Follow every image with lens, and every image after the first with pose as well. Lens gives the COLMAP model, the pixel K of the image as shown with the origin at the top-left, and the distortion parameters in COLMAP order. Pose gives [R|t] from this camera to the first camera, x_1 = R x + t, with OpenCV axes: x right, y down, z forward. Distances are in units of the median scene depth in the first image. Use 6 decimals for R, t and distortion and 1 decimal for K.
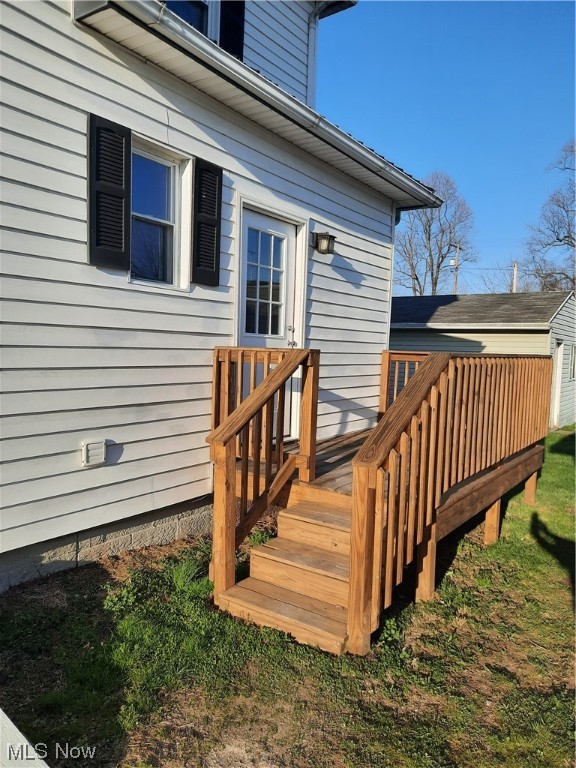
lens RADIAL K [[567.4, 0, 288.0], [0, 567.4, 384.0], [0, 0, 1]] dist [0.032219, -0.005259]
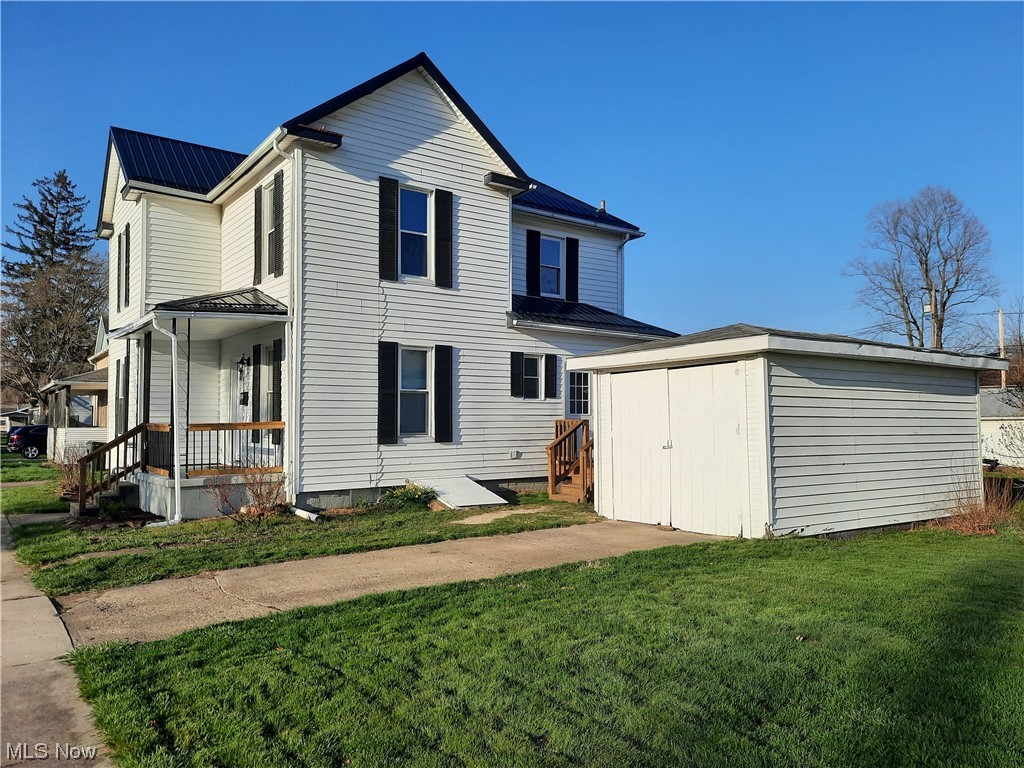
lens RADIAL K [[741.6, 0, 512.0], [0, 741.6, 384.0], [0, 0, 1]] dist [0.082823, -0.081086]
pose [[0.944103, -0.043788, -0.326729, 0.888005], [0.007081, 0.993604, -0.112701, 0.171131], [0.329574, 0.104087, 0.938375, -2.538892]]
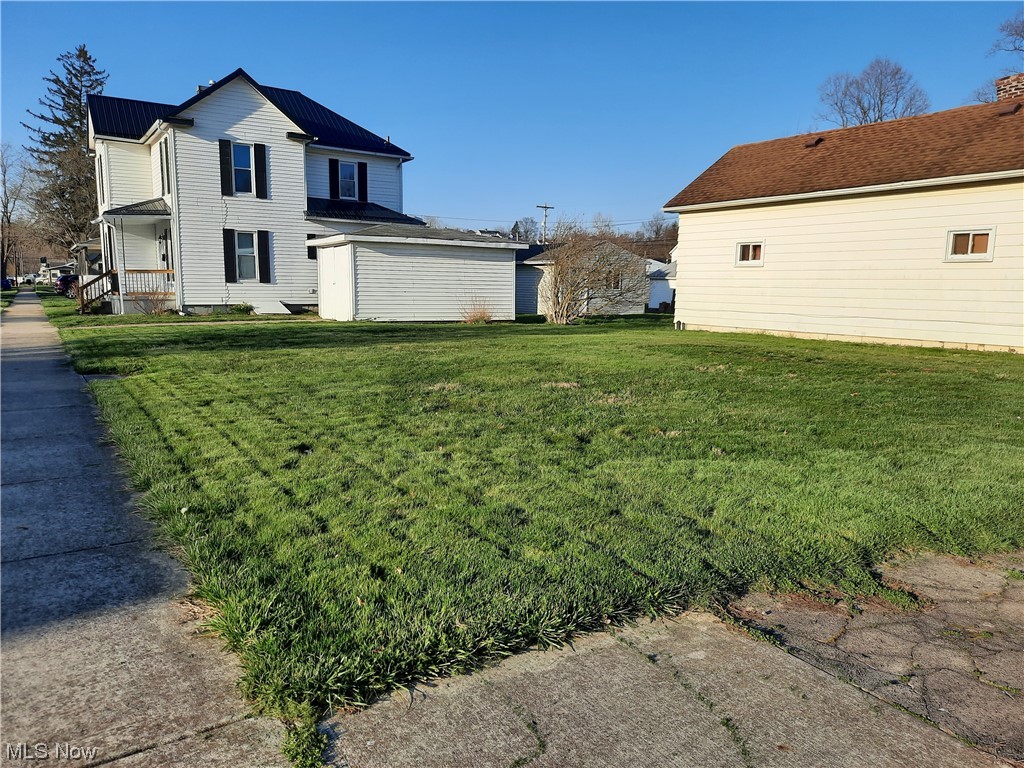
lens RADIAL K [[756.6, 0, 512.0], [0, 756.6, 384.0], [0, 0, 1]] dist [0.032219, -0.005259]
pose [[0.922496, 0.036343, -0.384293, 3.917415], [-0.011061, 0.997638, 0.067795, 0.447367], [0.385849, -0.058290, 0.920719, -4.651761]]
